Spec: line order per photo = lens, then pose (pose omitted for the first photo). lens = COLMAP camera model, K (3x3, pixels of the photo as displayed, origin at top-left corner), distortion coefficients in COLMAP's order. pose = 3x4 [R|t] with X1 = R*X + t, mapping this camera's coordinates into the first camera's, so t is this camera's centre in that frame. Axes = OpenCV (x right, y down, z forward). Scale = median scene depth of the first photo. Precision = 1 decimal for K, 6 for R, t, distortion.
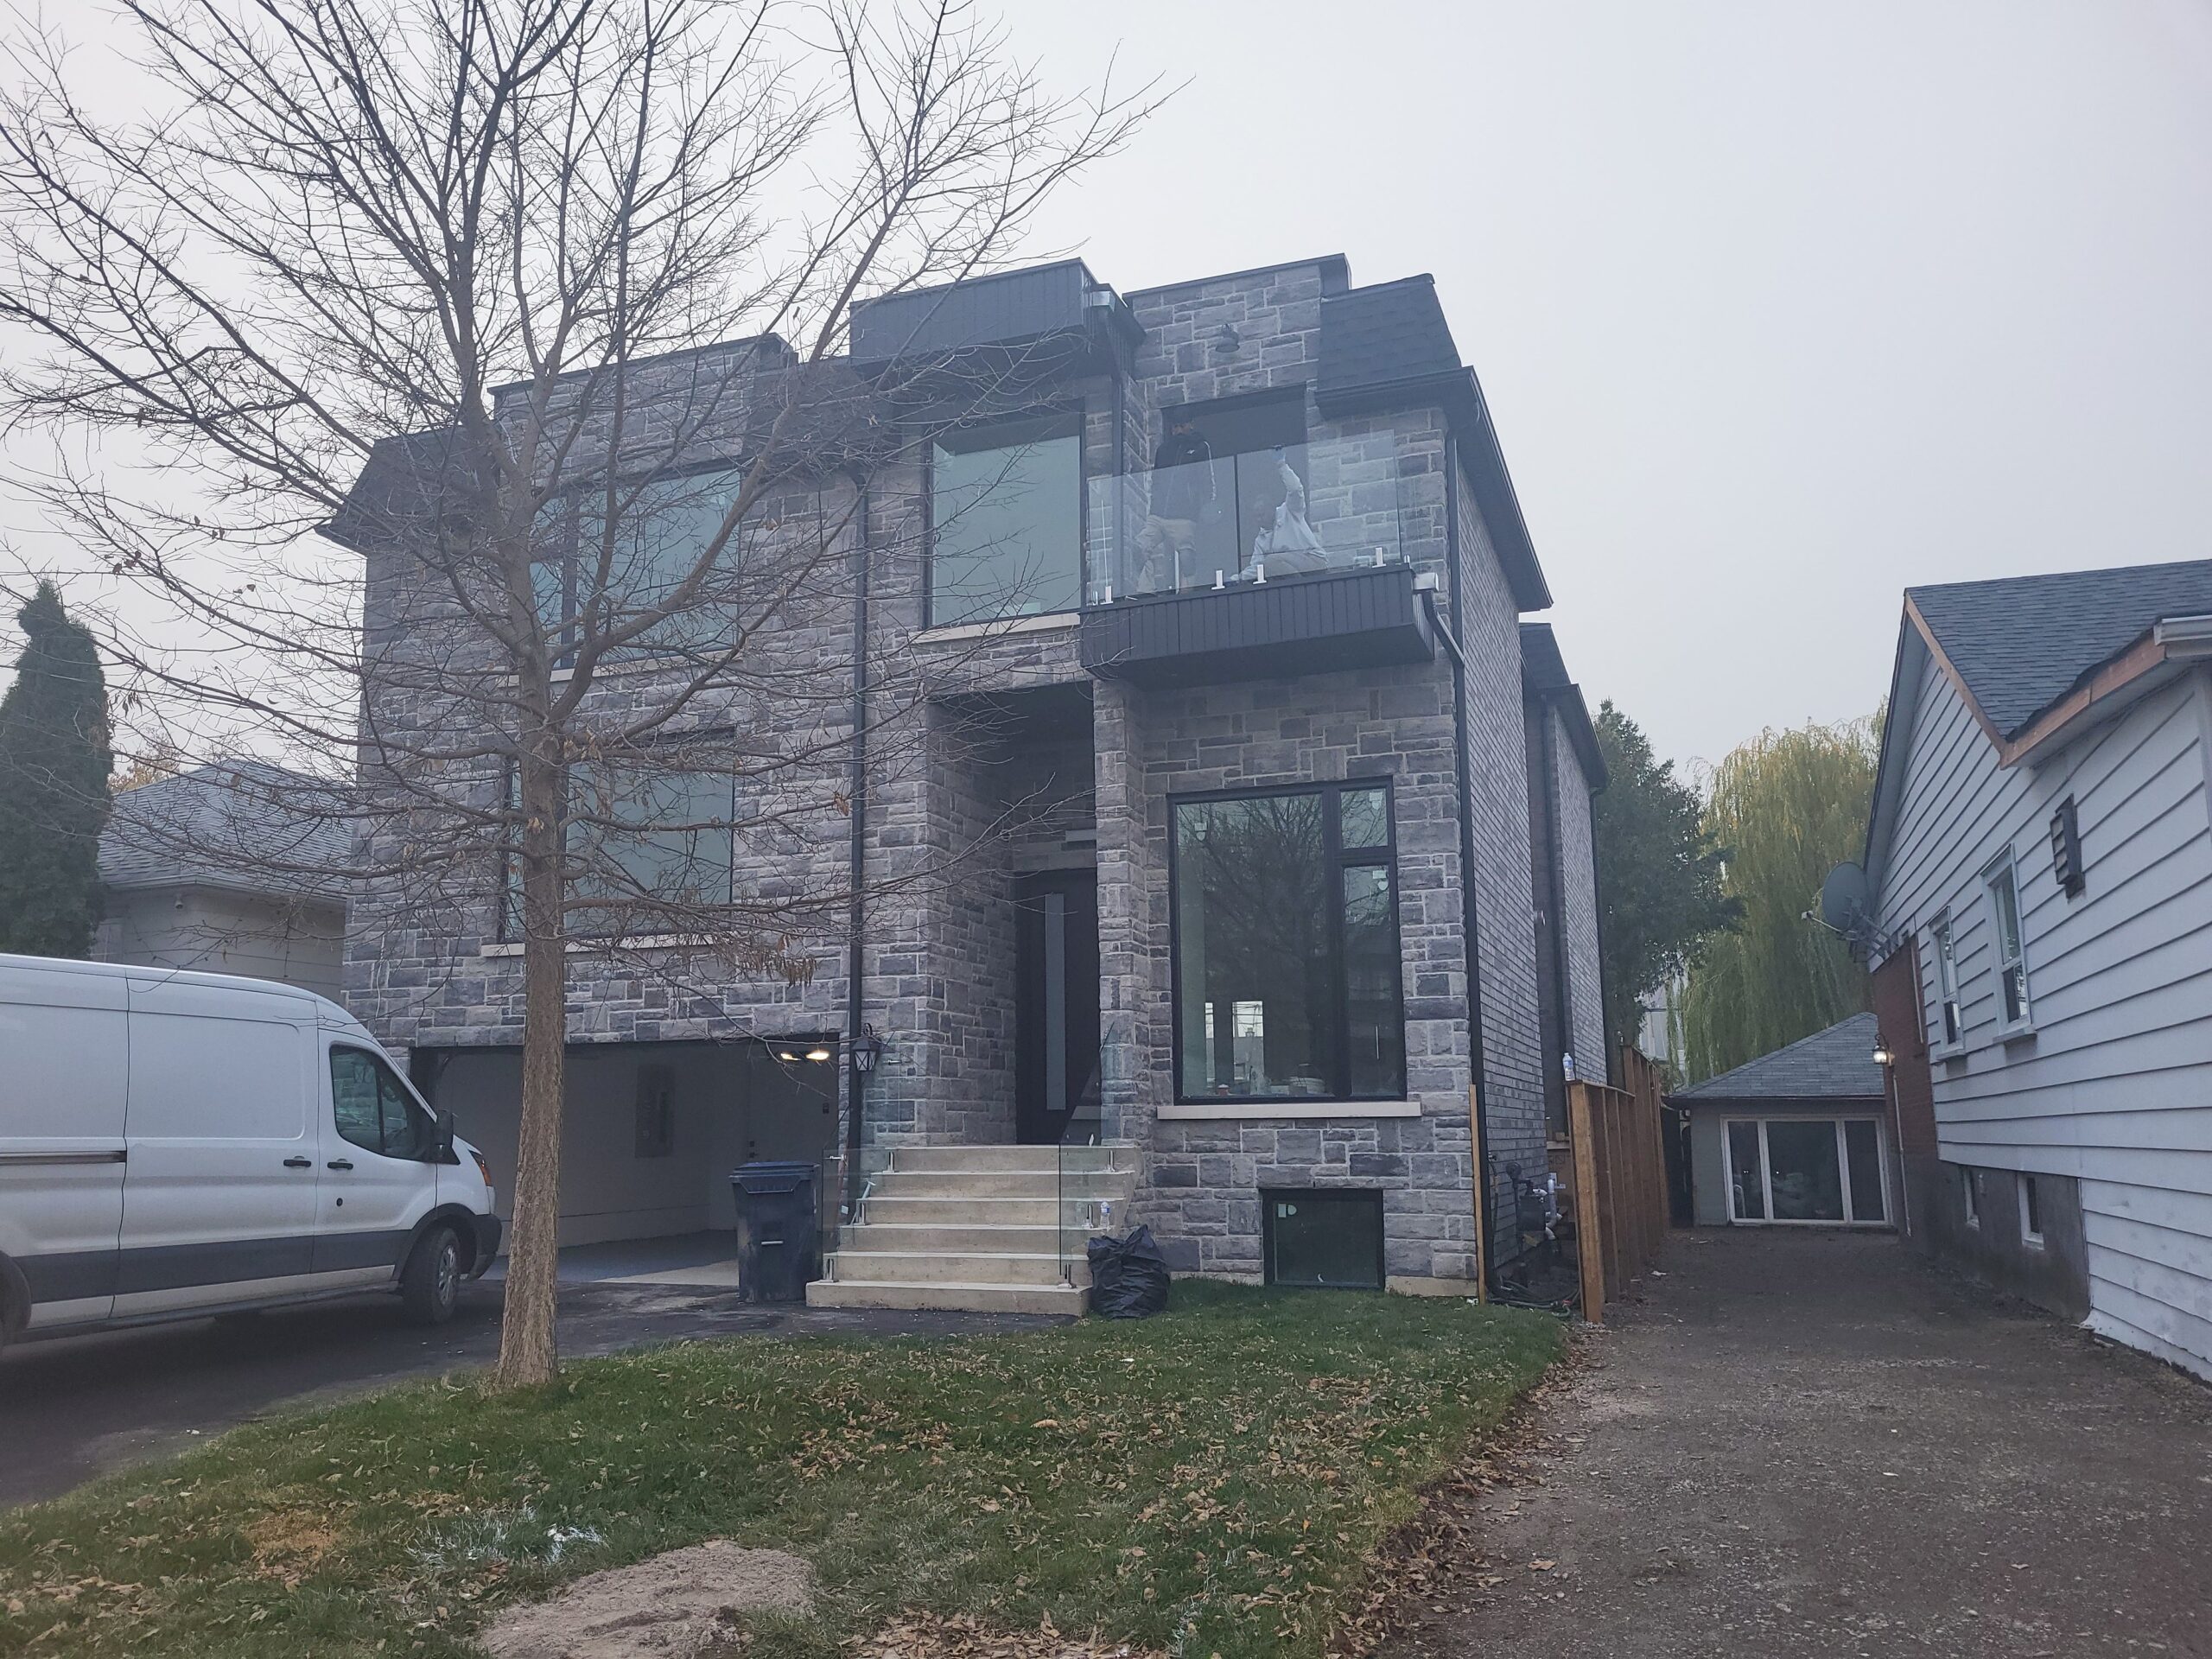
lens RADIAL K [[1722.9, 0, 1106.2], [0, 1722.9, 832.8], [0, 0, 1]] dist [-0.003990, -0.006965]
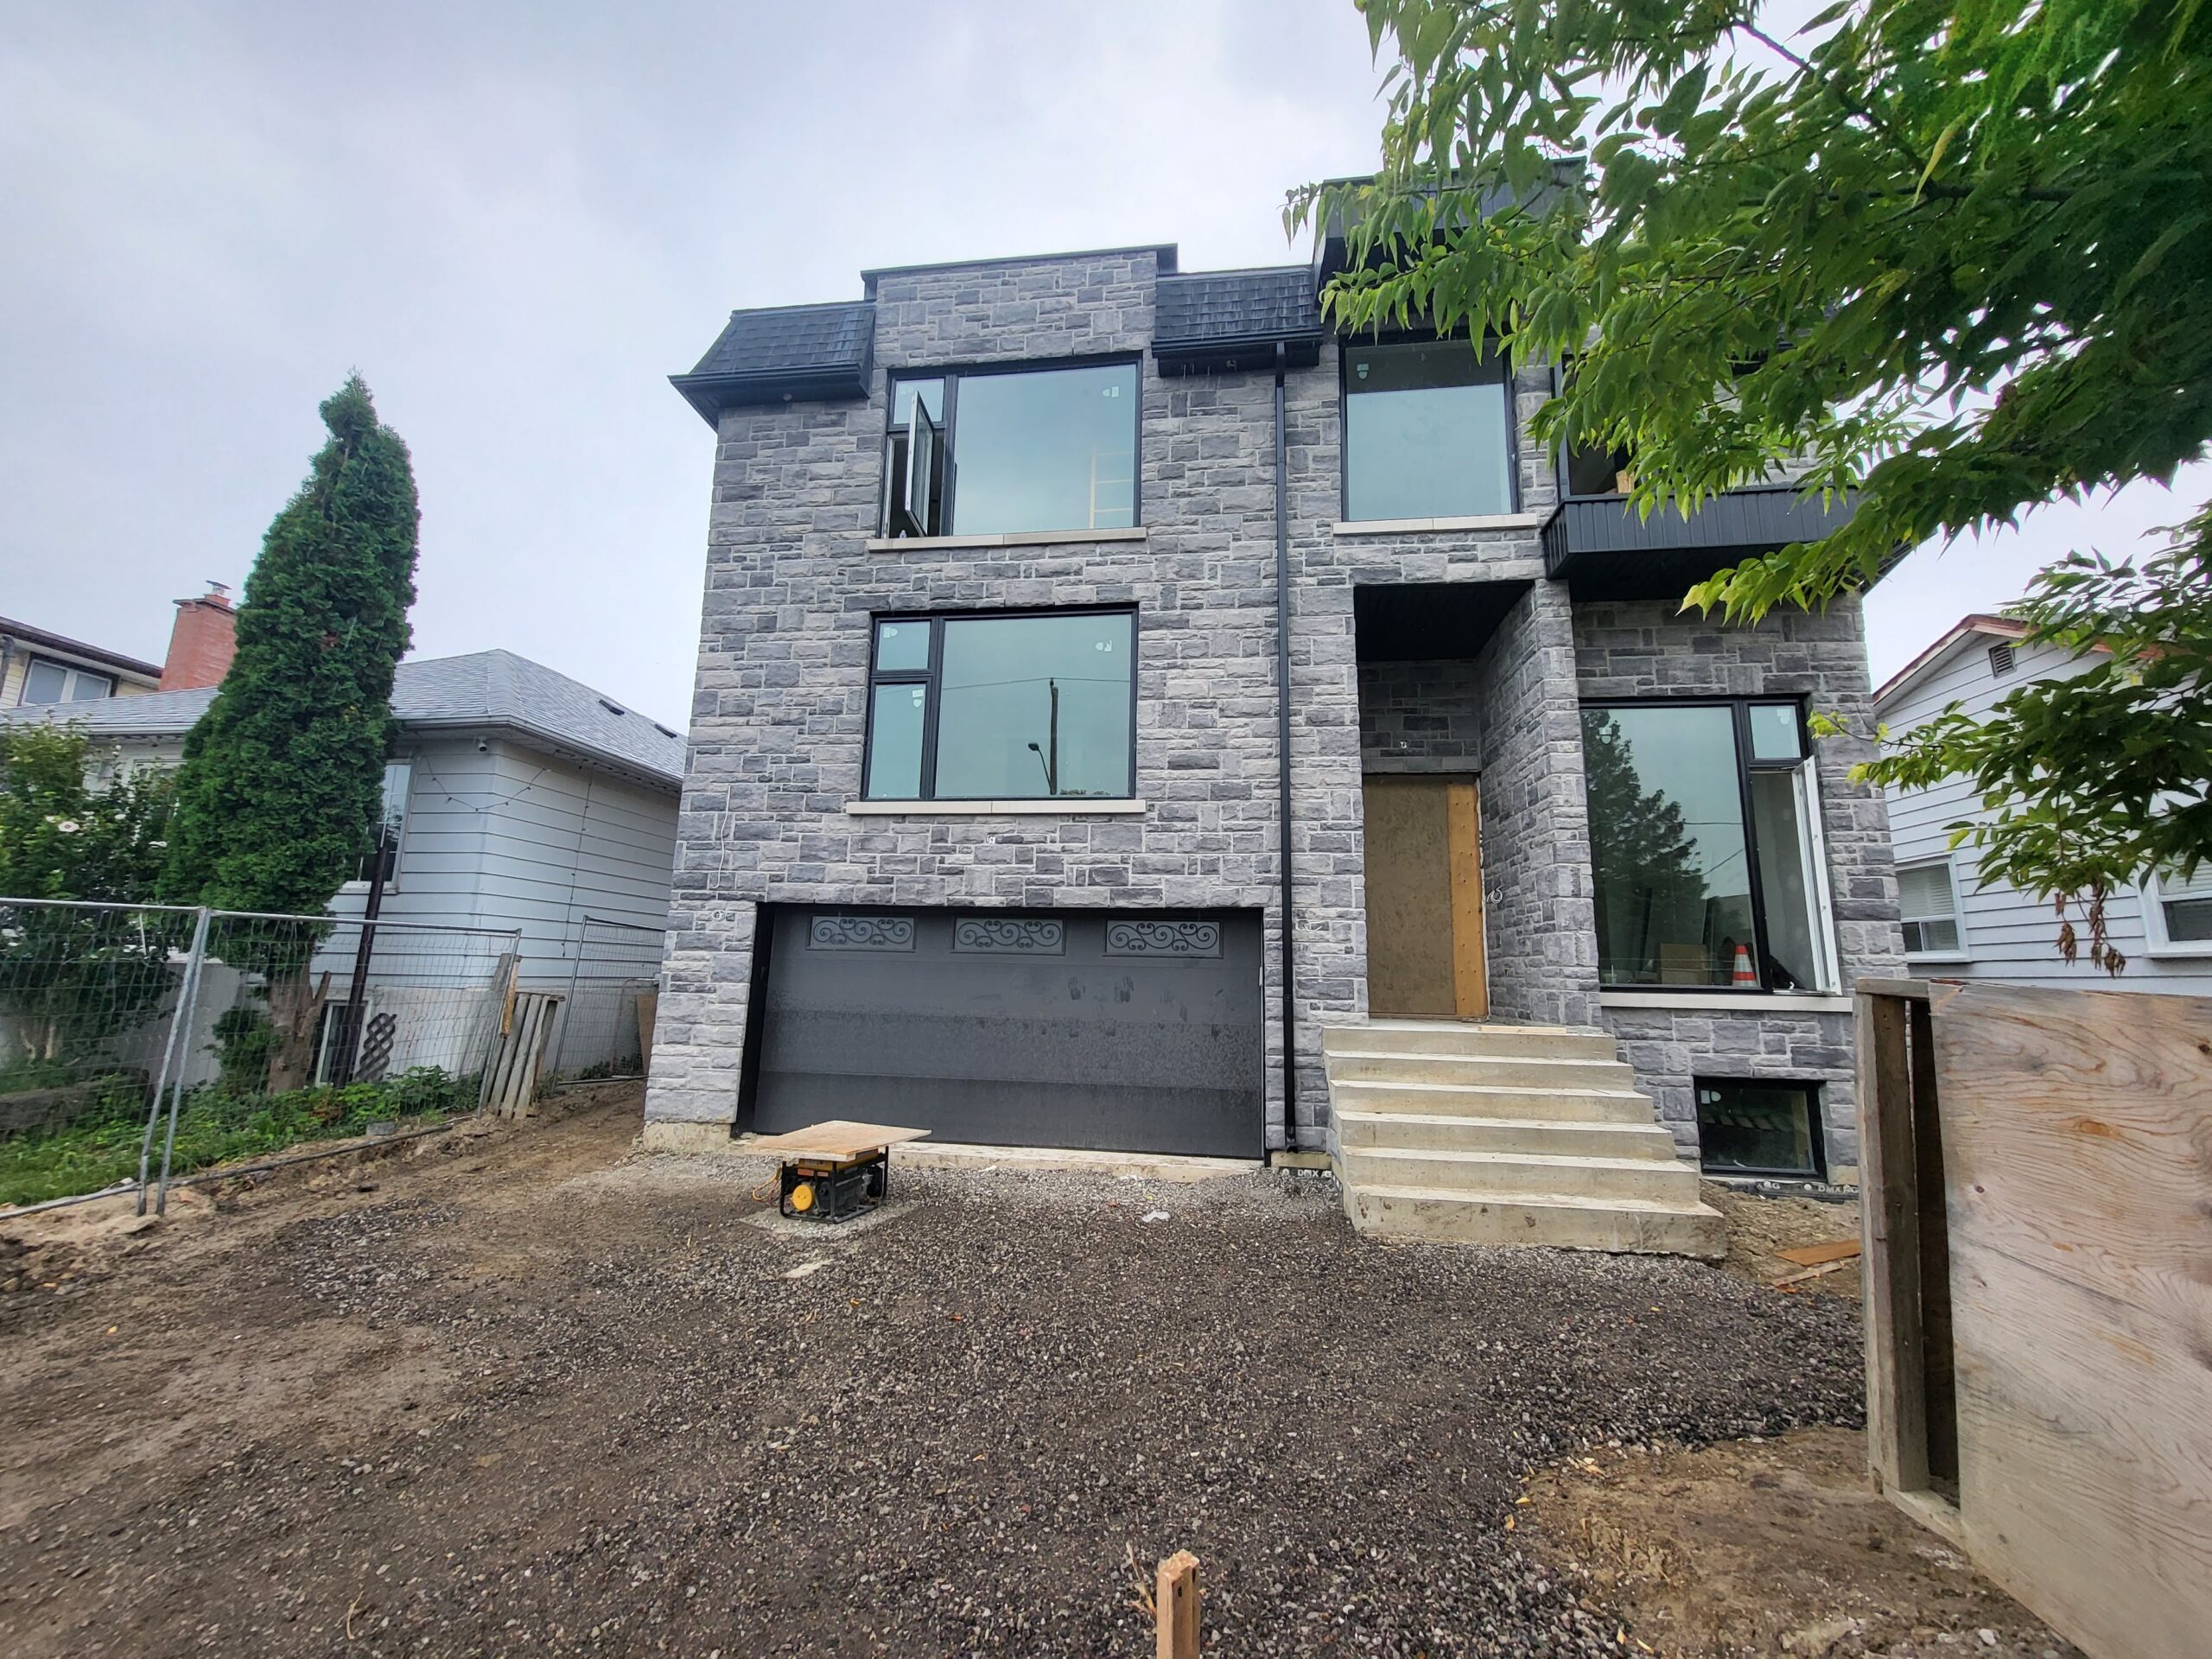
lens RADIAL K [[877.8, 0, 1107.0], [0, 877.8, 823.1], [0, 0, 1]] dist [-0.007938, -0.000080]
pose [[0.975916, 0.067073, 0.207579, -0.353383], [-0.068000, 0.997682, -0.002673, 0.075348], [-0.207277, -0.011507, 0.978215, 0.528639]]
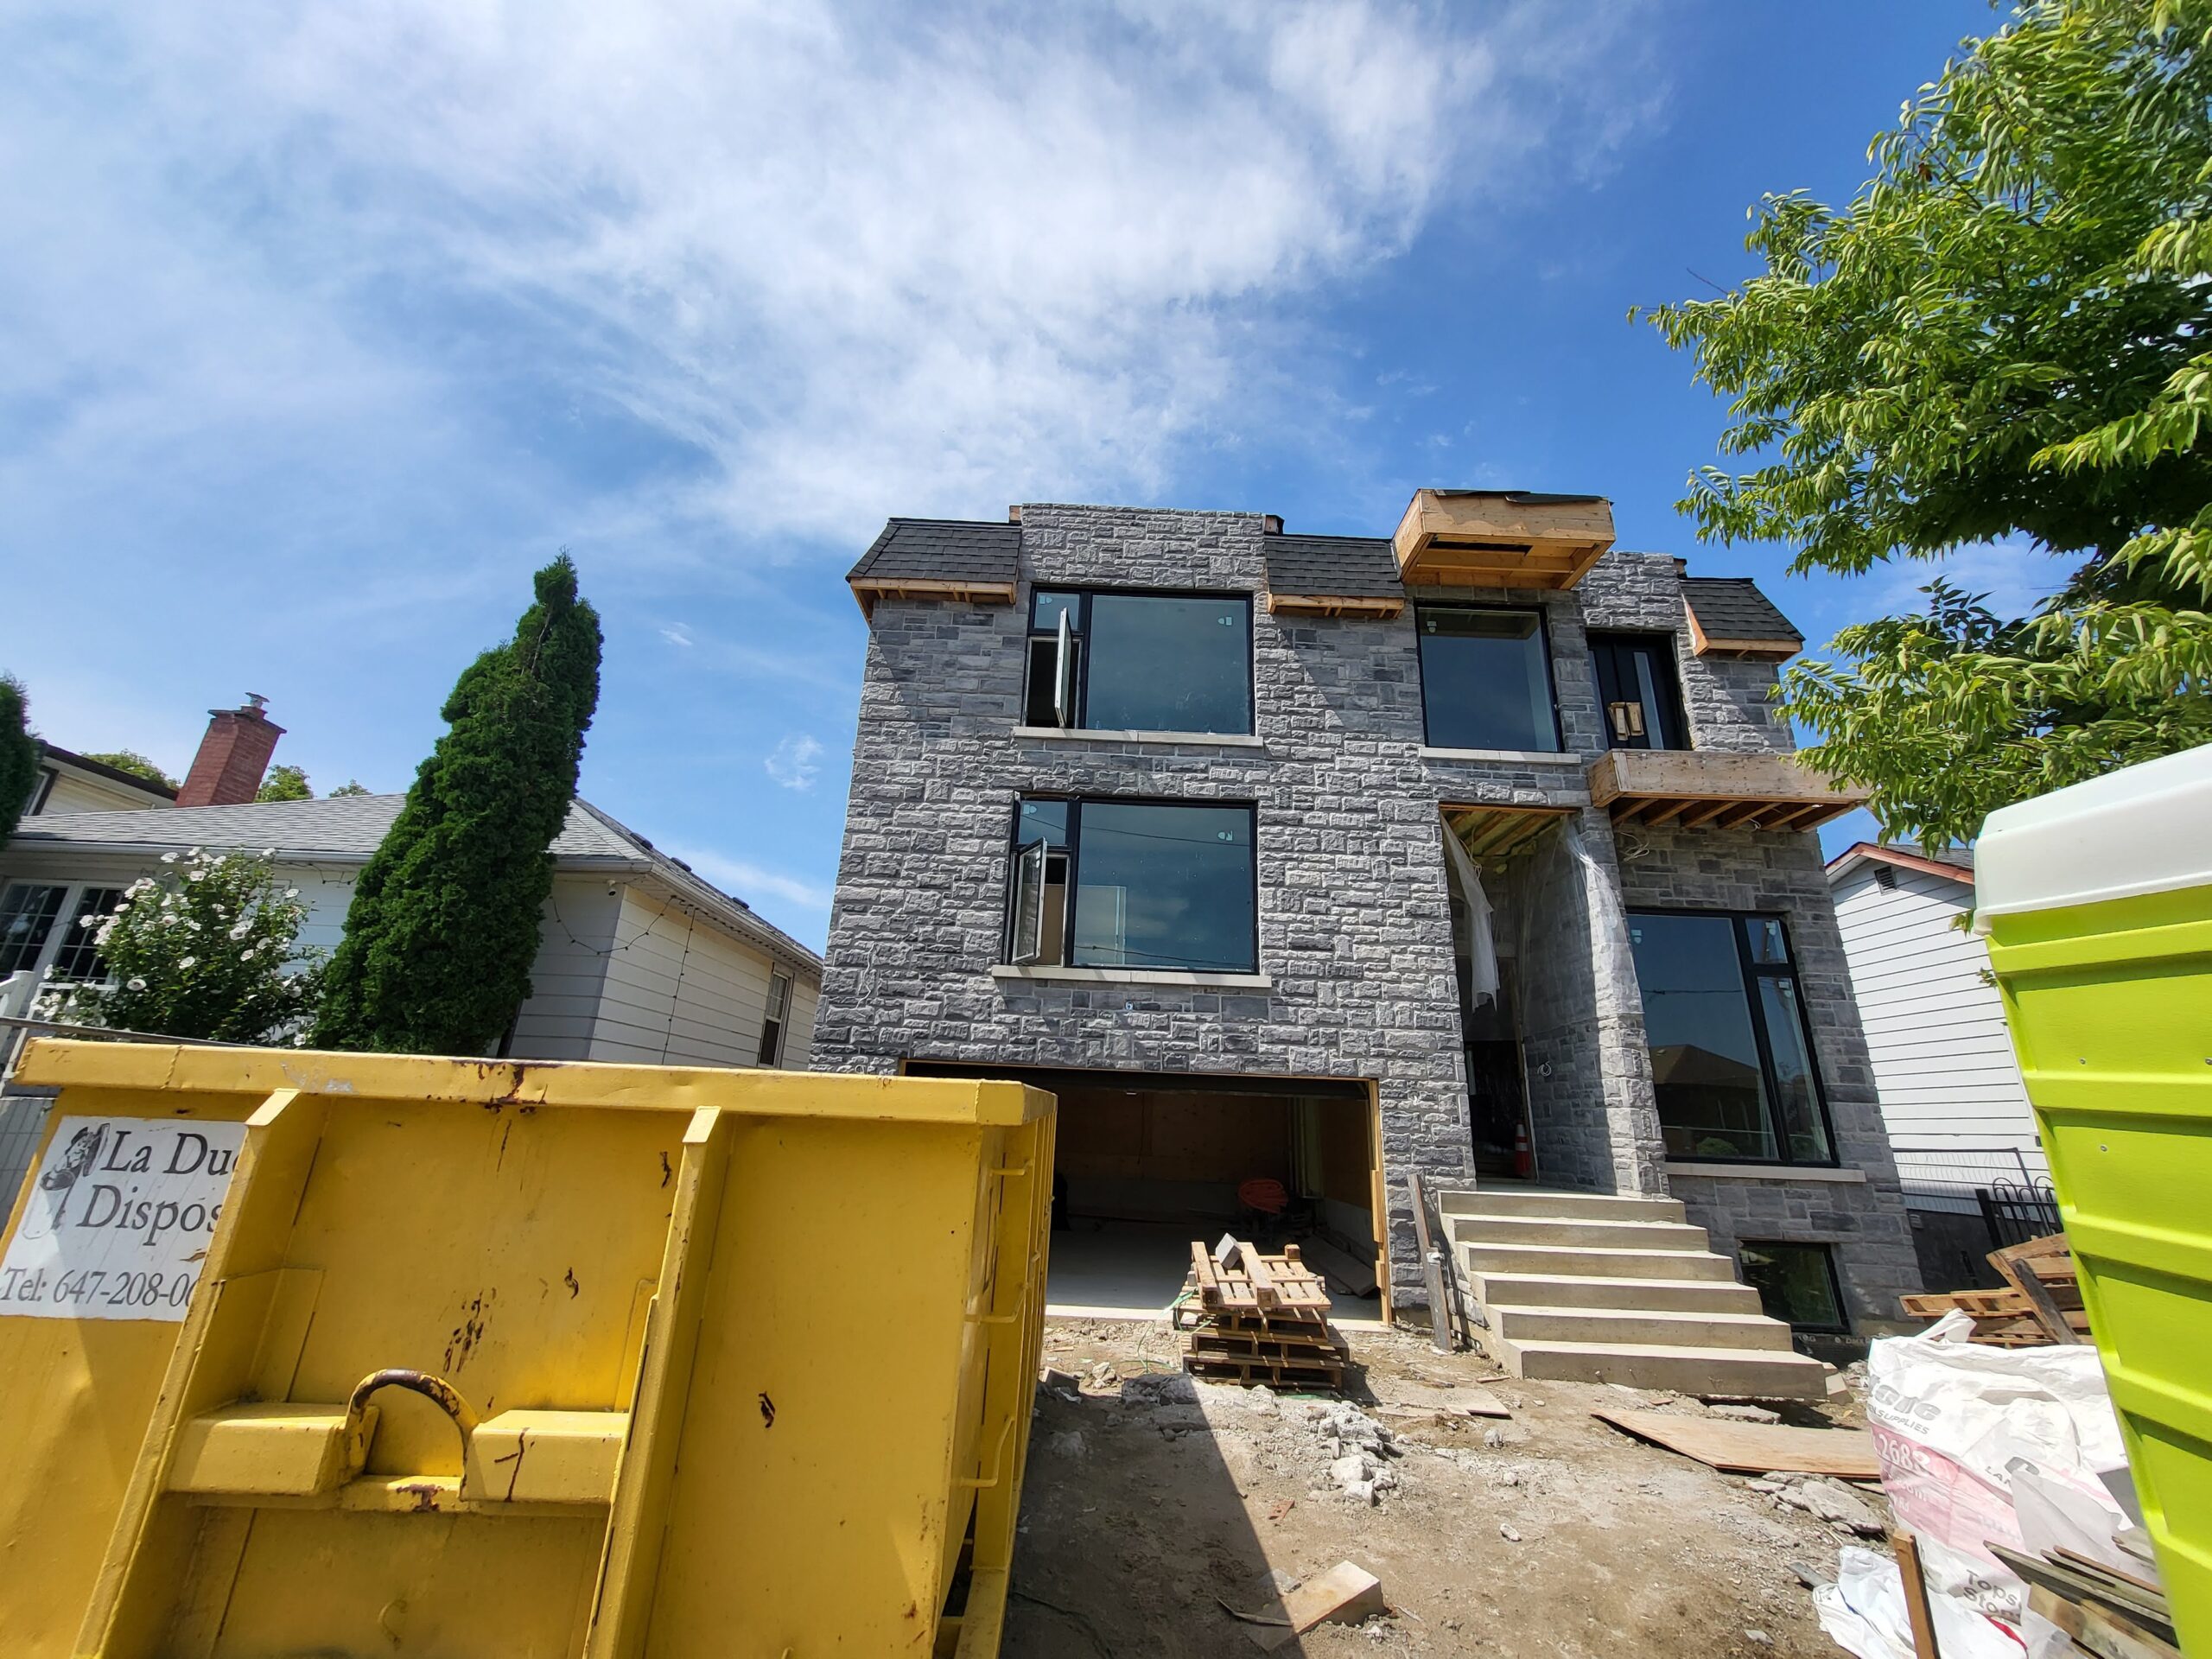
lens RADIAL K [[877.8, 0, 1102.1], [0, 877.8, 817.1], [0, 0, 1]] dist [-0.007938, -0.000080]
pose [[0.934821, 0.162083, 0.315974, -0.533696], [-0.109601, 0.978012, -0.177424, 0.070935], [-0.337783, 0.131229, 0.932031, 0.511792]]
